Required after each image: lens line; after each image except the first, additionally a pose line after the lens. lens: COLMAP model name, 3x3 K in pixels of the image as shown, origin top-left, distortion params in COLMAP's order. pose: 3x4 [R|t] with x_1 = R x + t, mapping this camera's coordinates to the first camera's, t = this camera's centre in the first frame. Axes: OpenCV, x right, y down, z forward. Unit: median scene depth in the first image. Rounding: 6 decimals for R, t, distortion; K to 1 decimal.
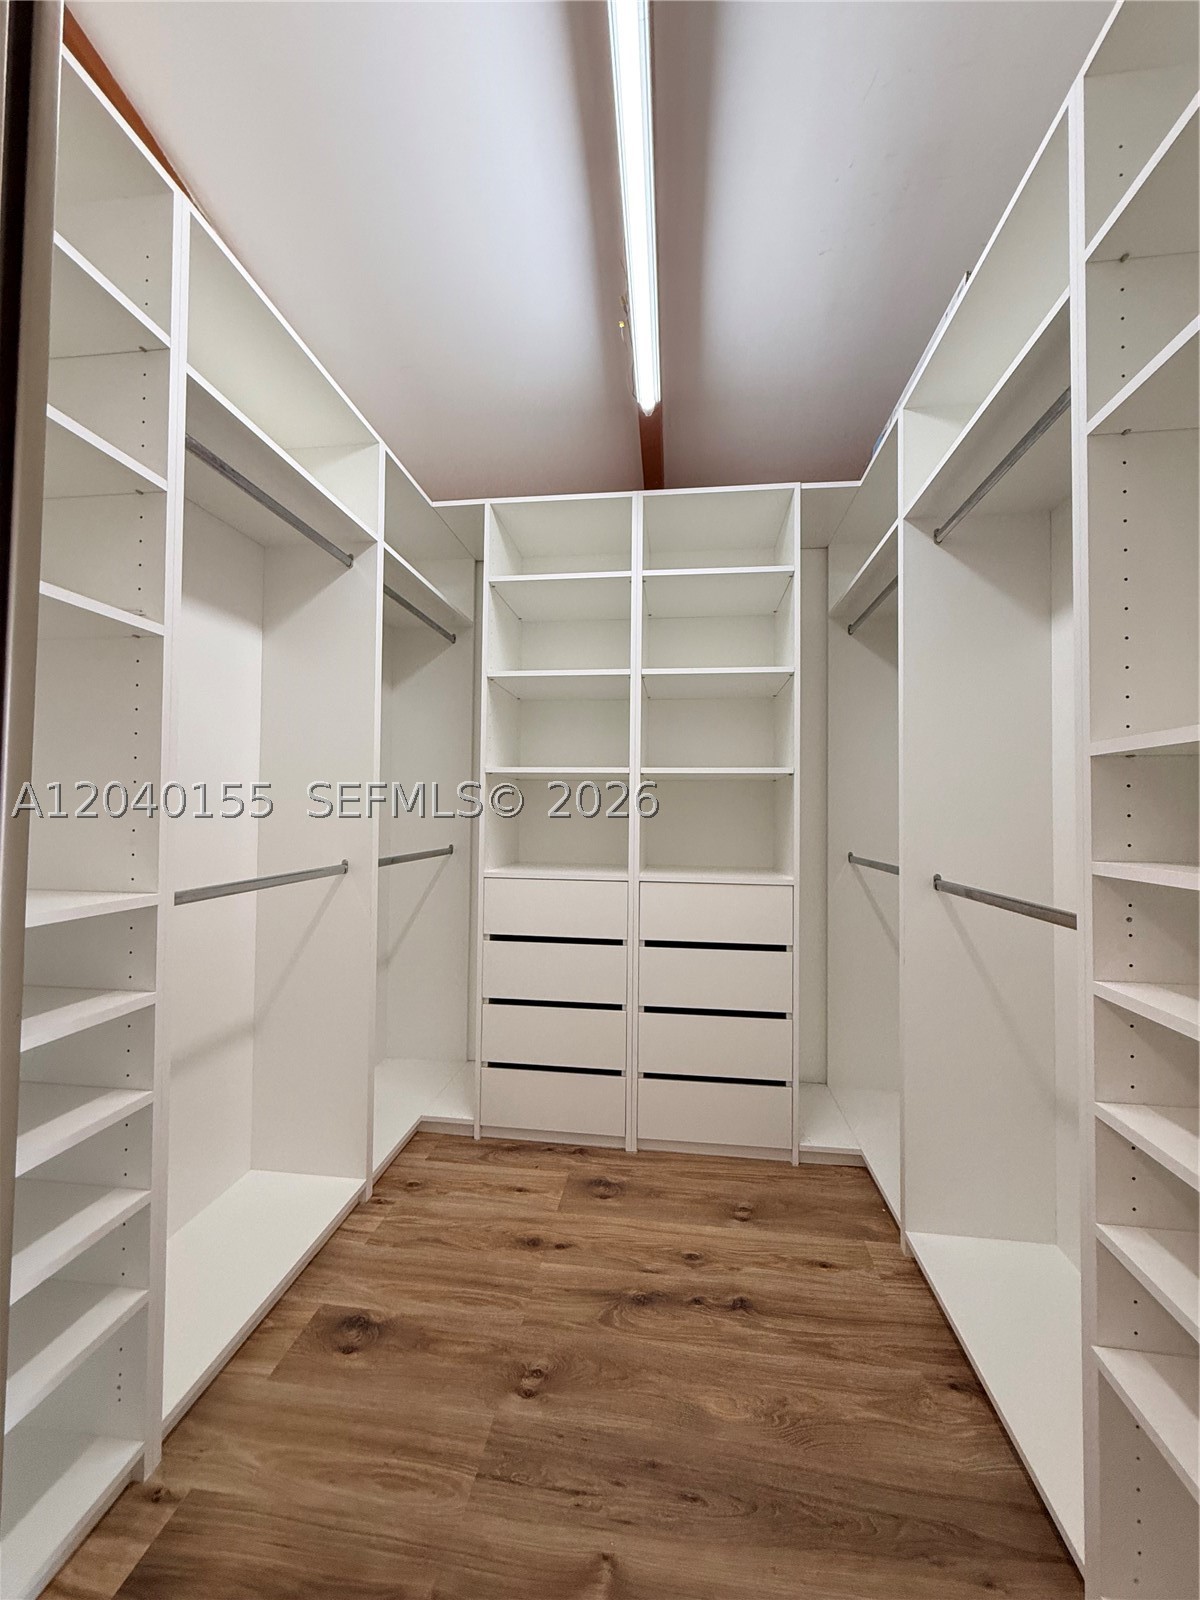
lens RADIAL K [[637.3, 0, 599.7], [0, 637.3, 790.7], [0, 0, 1]] dist [-0.004346, 0.001227]
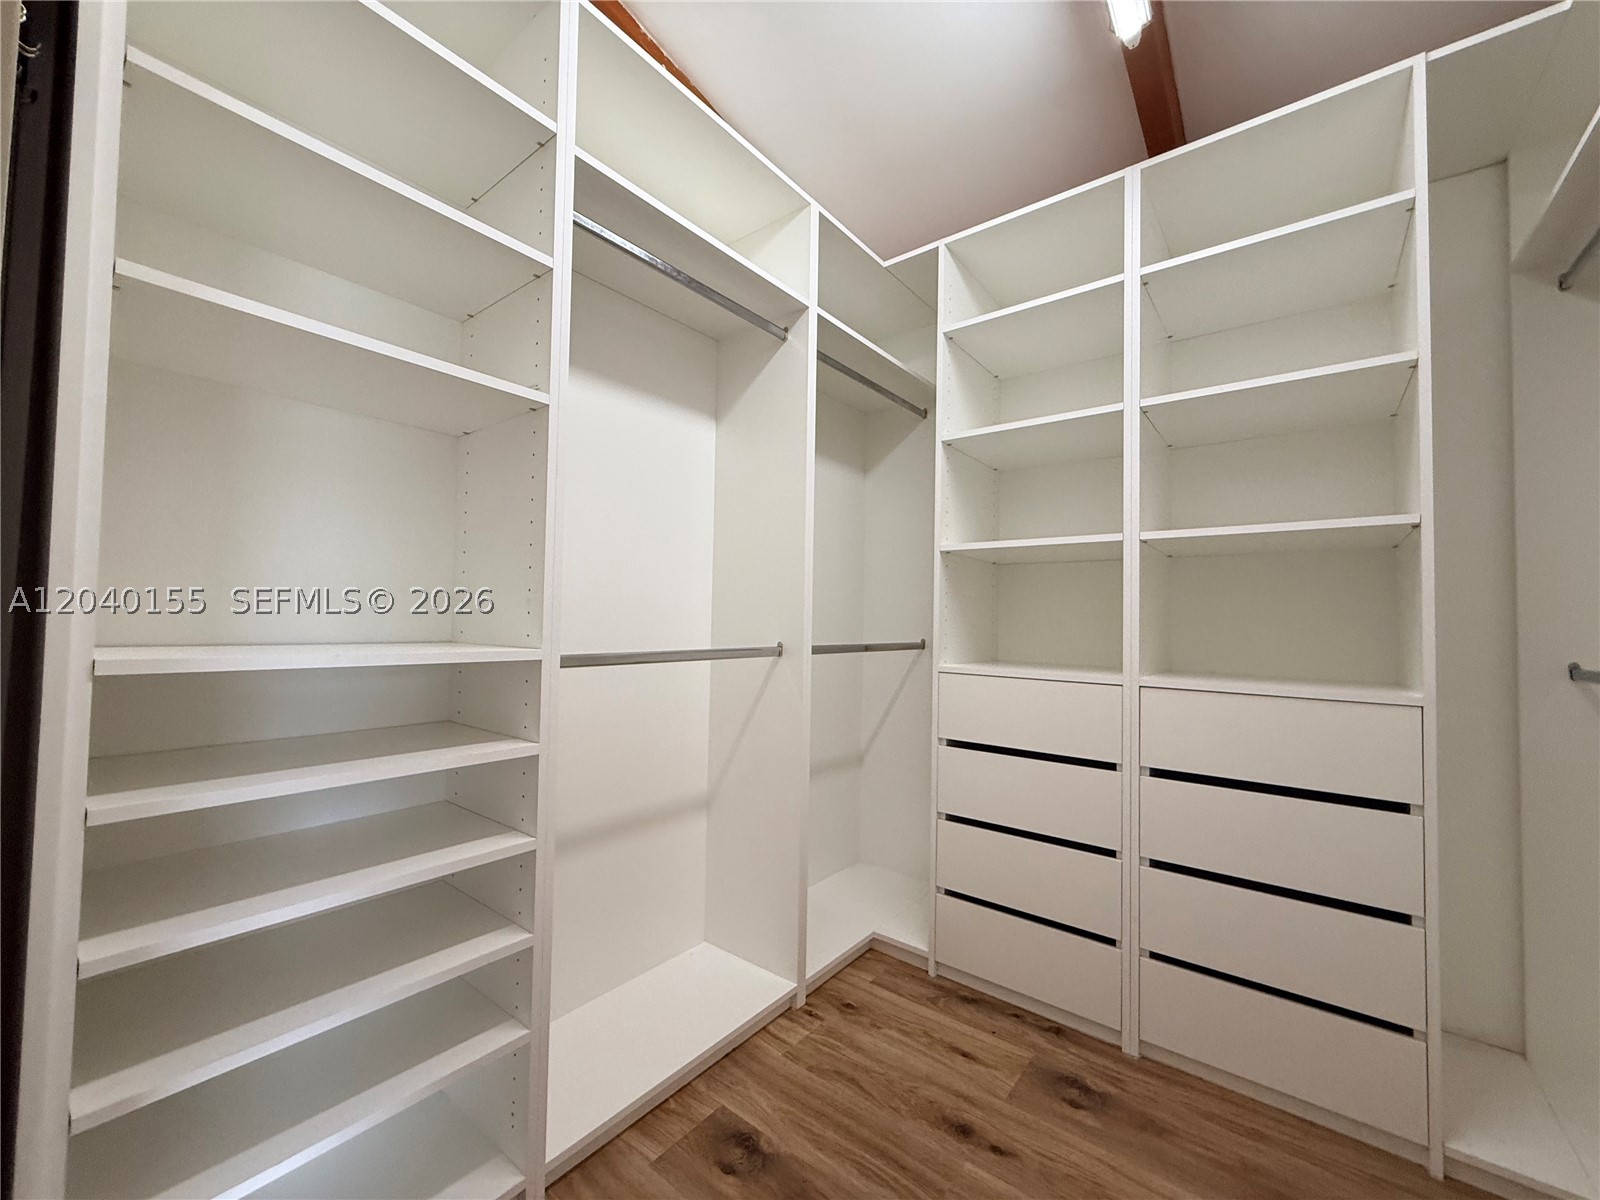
lens RADIAL K [[637.3, 0, 796.5], [0, 637.3, 595.8], [0, 0, 1]] dist [-0.004346, 0.001227]
pose [[0.854710, -0.014715, -0.518897, 0.114988], [0.006246, 0.999817, -0.018064, 0.052818], [0.519069, 0.012198, 0.854646, 0.179151]]
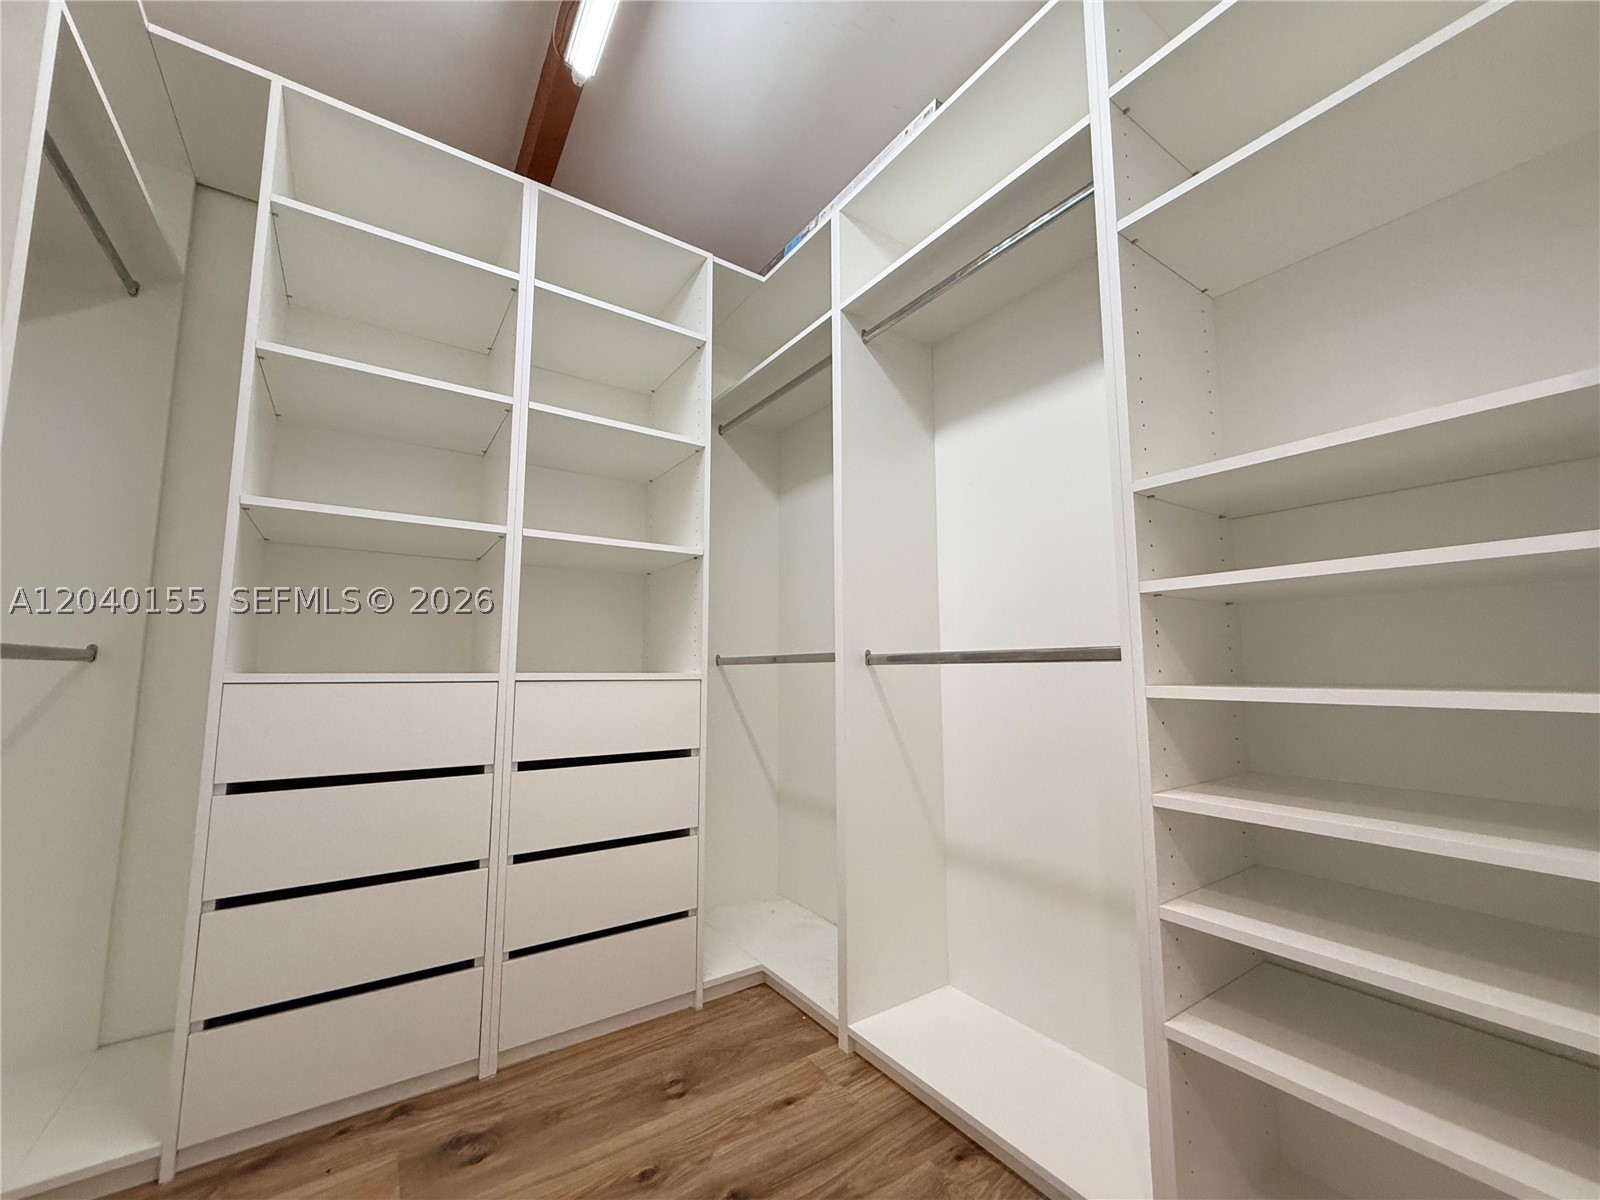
lens RADIAL K [[637.3, 0, 797.7], [0, 637.3, 596.8], [0, 0, 1]] dist [-0.004346, 0.001227]
pose [[0.743017, 0.066672, 0.665944, -0.205349], [-0.014039, 0.996359, -0.084089, 0.111735], [-0.669126, 0.053131, 0.741247, 0.257318]]
